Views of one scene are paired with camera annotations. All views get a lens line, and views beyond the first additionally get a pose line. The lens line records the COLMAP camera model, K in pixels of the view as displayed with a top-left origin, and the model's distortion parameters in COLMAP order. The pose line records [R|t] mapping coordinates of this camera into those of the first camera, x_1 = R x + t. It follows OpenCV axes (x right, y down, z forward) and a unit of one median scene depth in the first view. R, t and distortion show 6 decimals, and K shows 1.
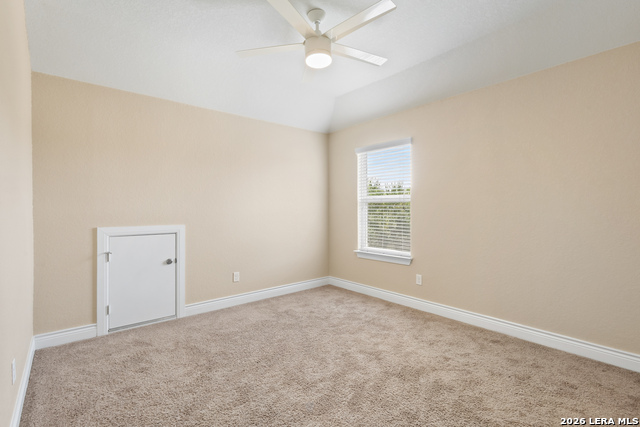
lens RADIAL K [[288.6, 0, 319.3], [0, 288.6, 208.2], [0, 0, 1]] dist [-0.000692, -0.000540]
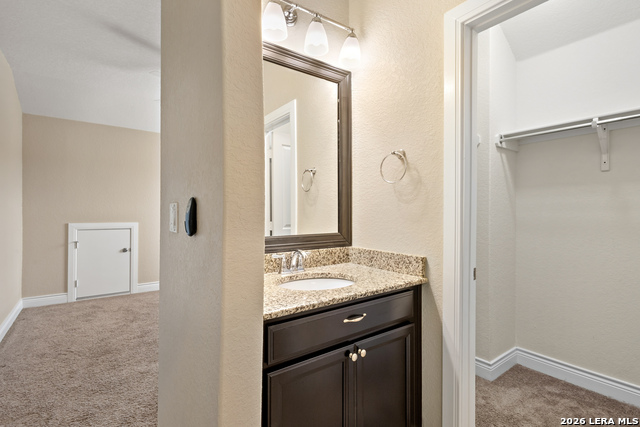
lens RADIAL K [[314.5, 0, 346.5], [0, 314.5, 210.3], [0, 0, 1]] dist [-0.003875, 0.000238]
pose [[0.998390, 0.009622, -0.055892, 0.645383], [-0.009683, 0.999953, -0.000807, -0.006539], [0.055882, 0.001347, 0.998436, -0.424971]]
